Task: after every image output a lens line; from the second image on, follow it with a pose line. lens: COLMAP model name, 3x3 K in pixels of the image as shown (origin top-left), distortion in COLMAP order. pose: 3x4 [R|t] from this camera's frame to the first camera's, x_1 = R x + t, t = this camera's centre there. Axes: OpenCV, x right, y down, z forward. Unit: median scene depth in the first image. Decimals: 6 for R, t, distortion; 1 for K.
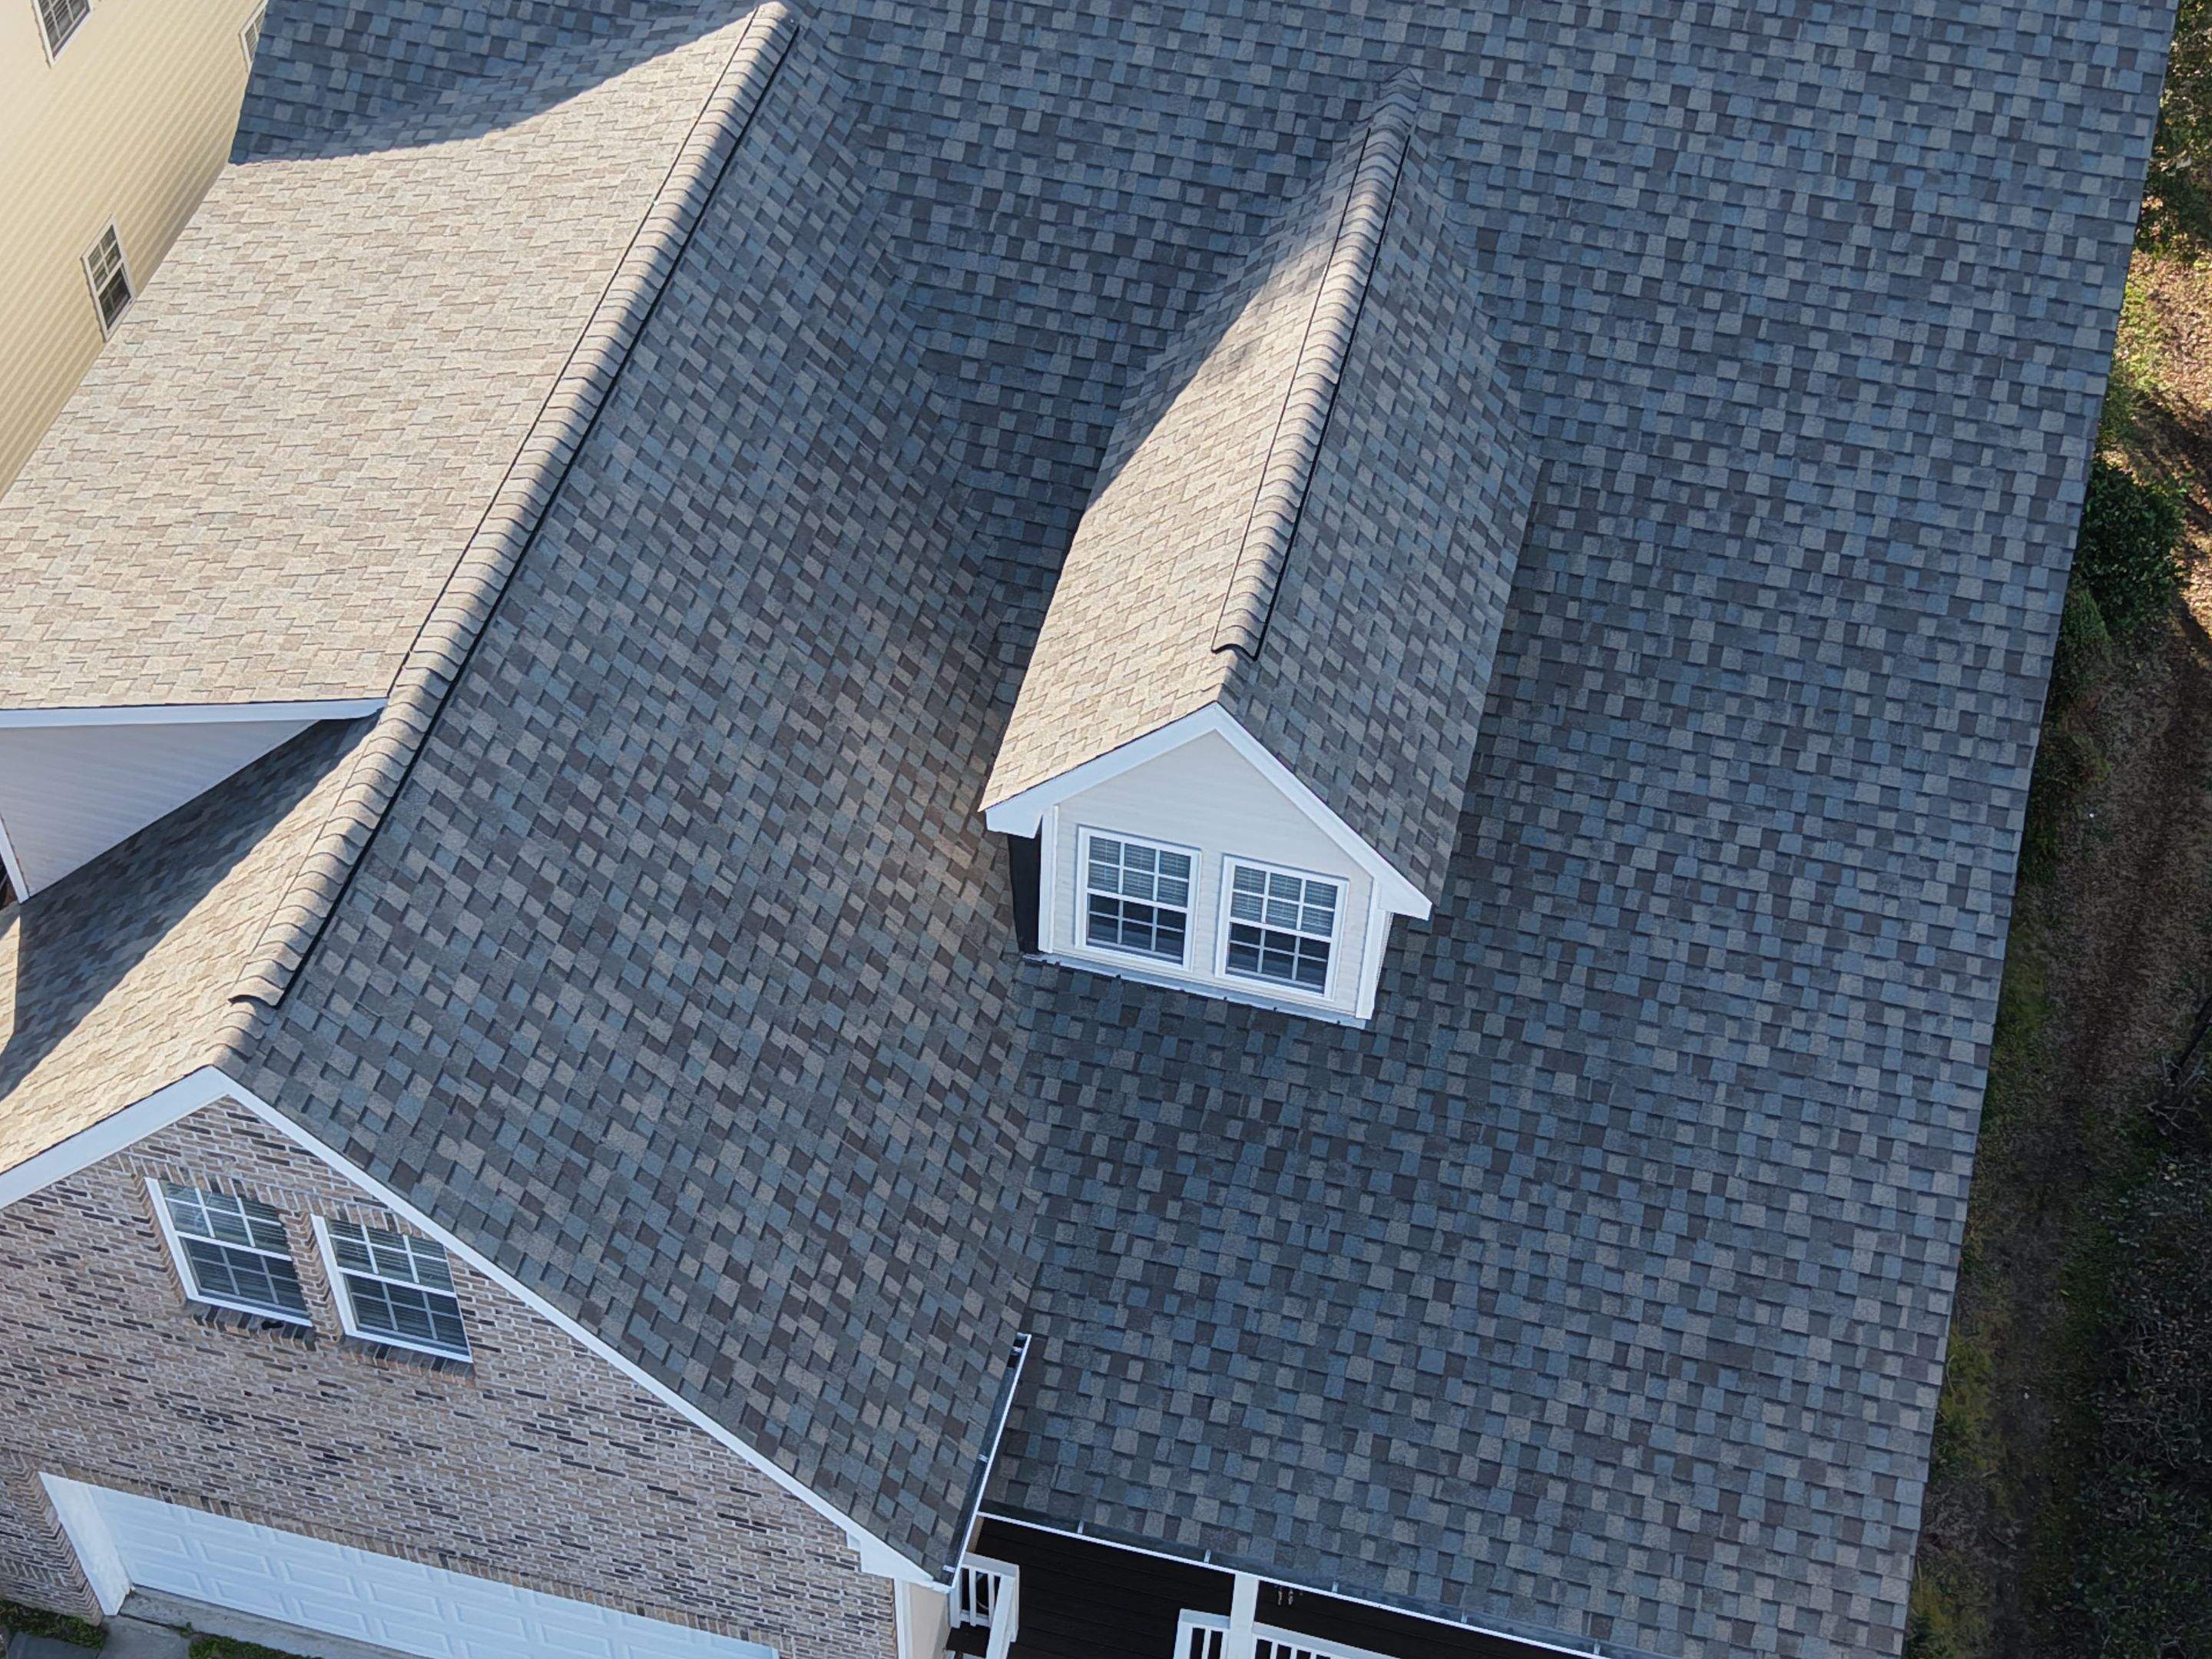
lens RADIAL K [[3130.1, 0, 1096.0], [0, 3130.1, 838.2], [0, 0, 1]] dist [0.230515, -0.868629]
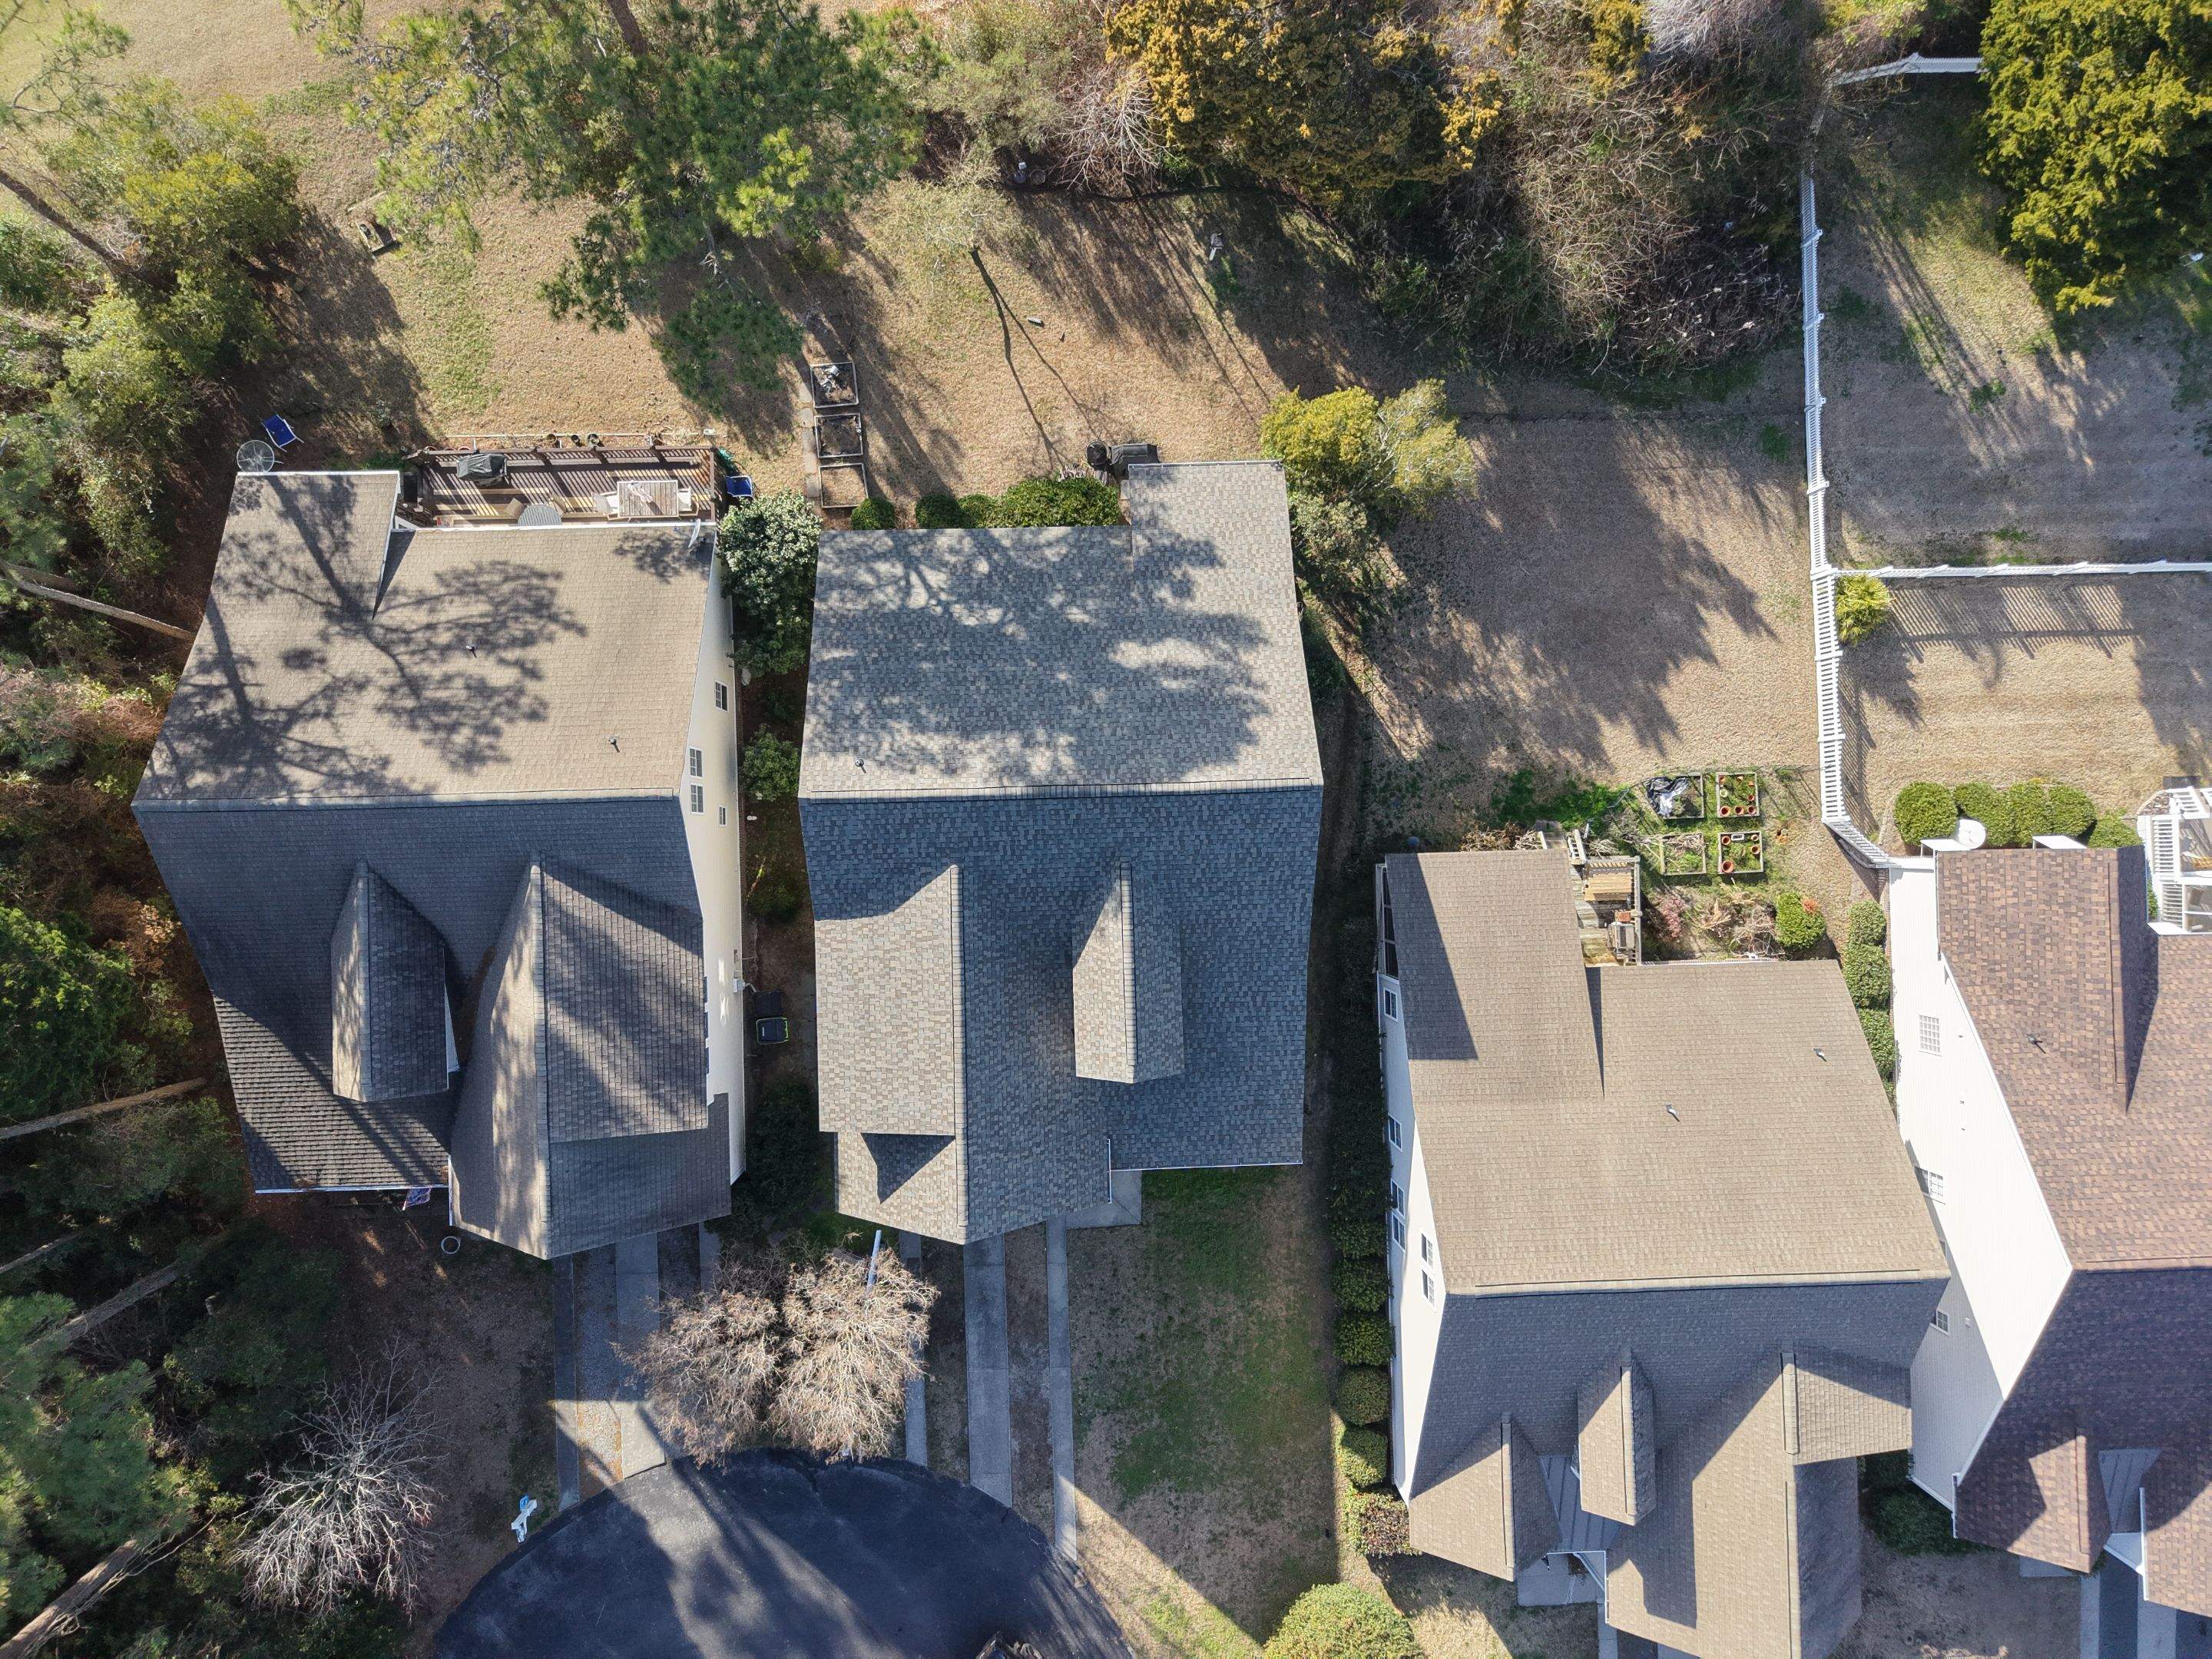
lens RADIAL K [[1483.2, 0, 1107.7], [0, 1483.2, 827.6], [0, 0, 1]] dist [0.117744, -0.178253]
pose [[0.963692, -0.266508, 0.016463, 0.057610], [0.193862, 0.740738, 0.643214, -1.473482], [-0.183616, -0.616669, 0.765509, -0.339848]]
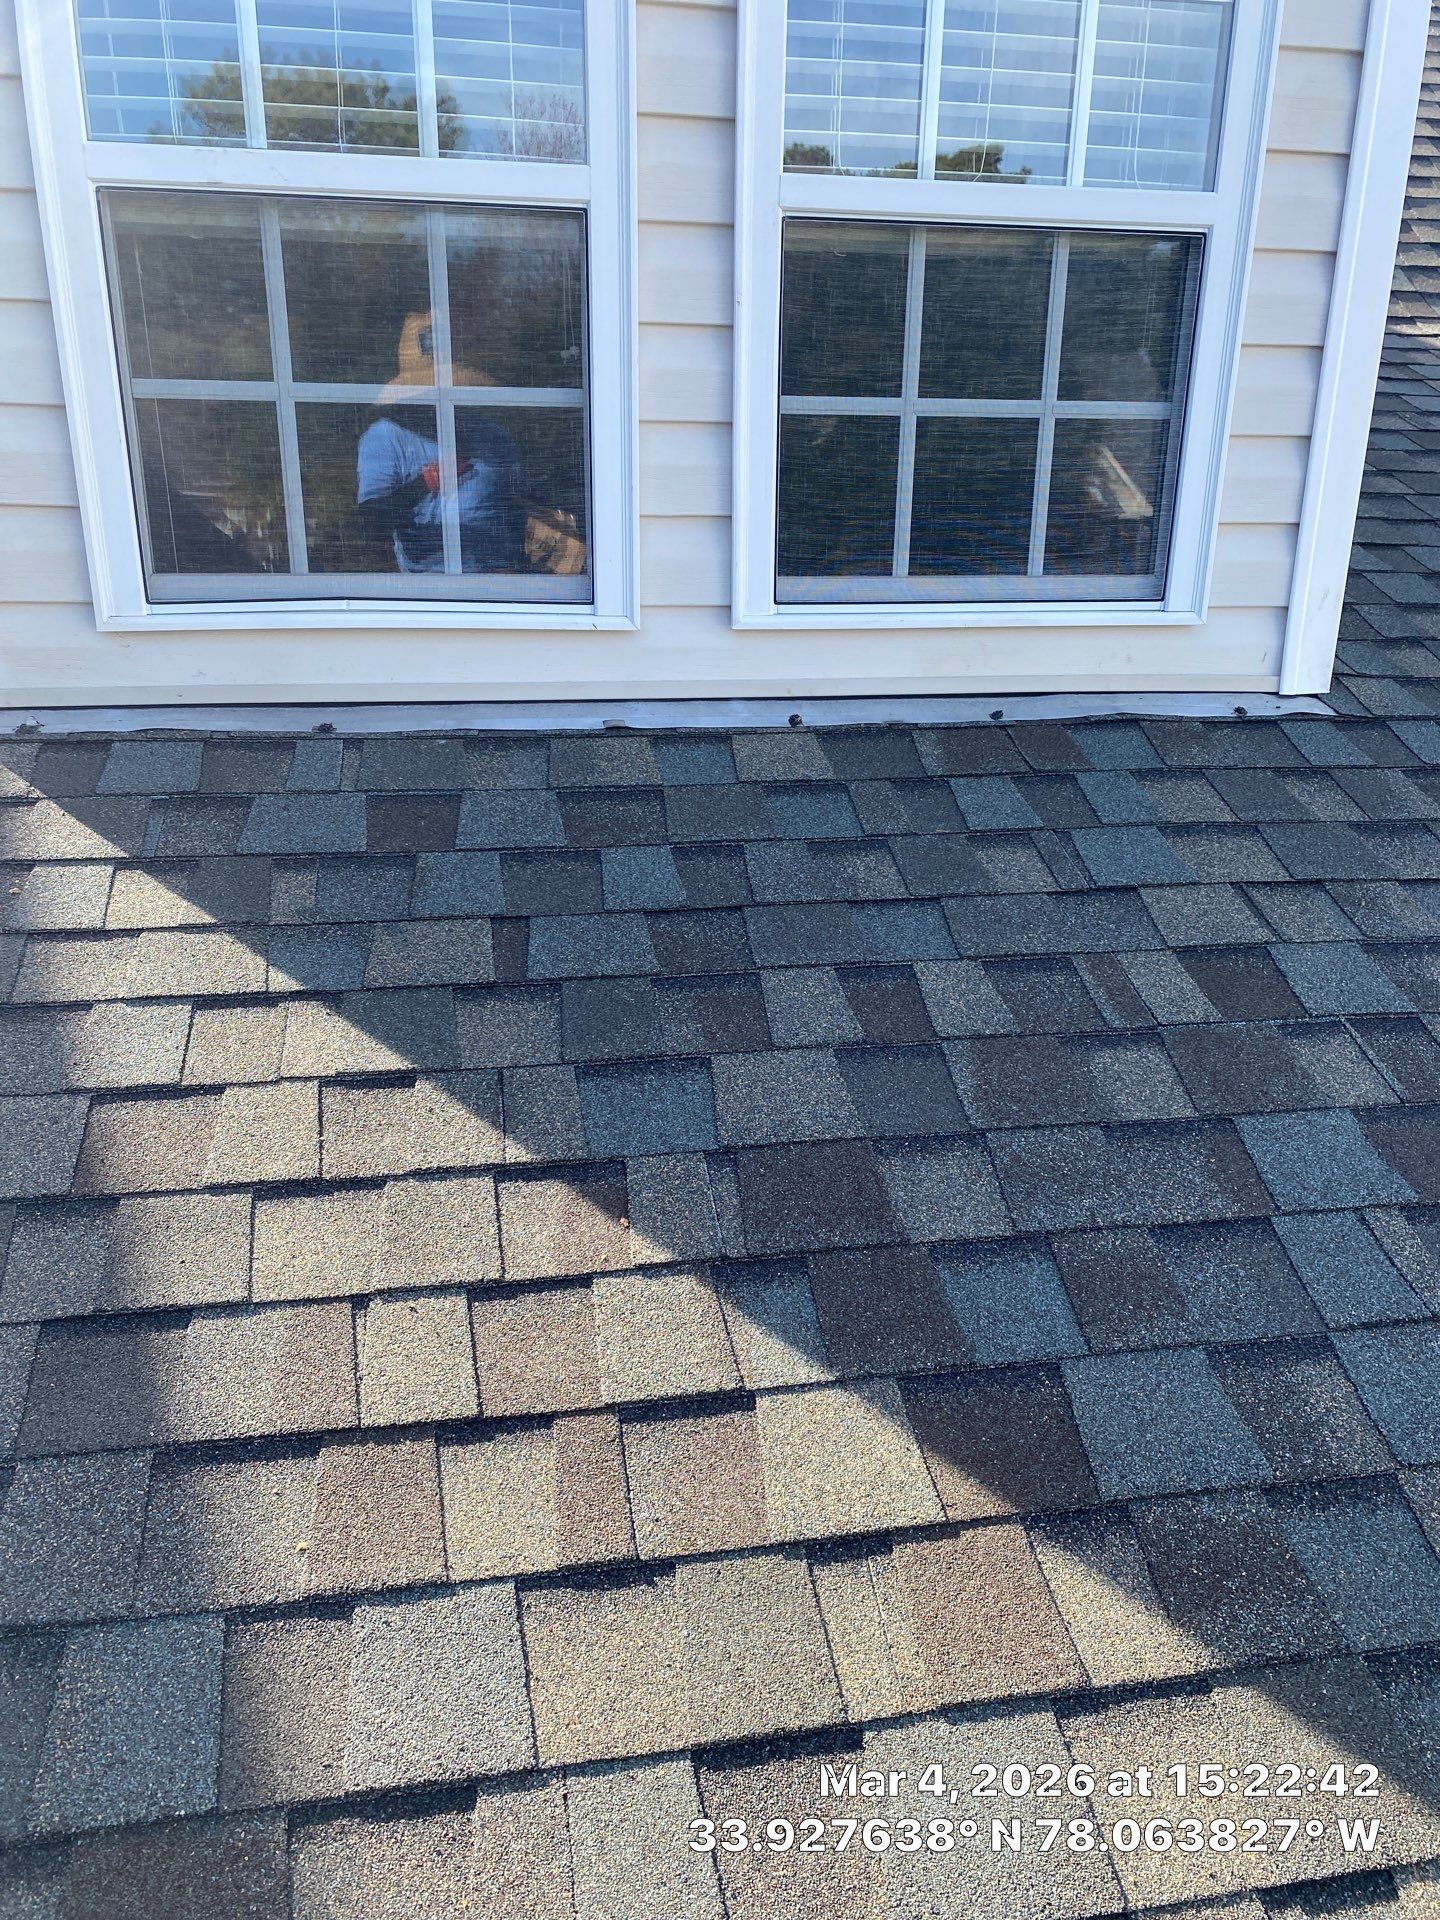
lens RADIAL K [[1461.7, 0, 723.1], [0, 1461.7, 960.1], [0, 0, 1]] dist [0.002200, 0.000627]
pose [[0.920985, -0.143409, 0.362244, -0.007296], [0.302161, 0.849865, -0.431773, 0.113935], [-0.245938, 0.507113, 0.826045, 0.917820]]
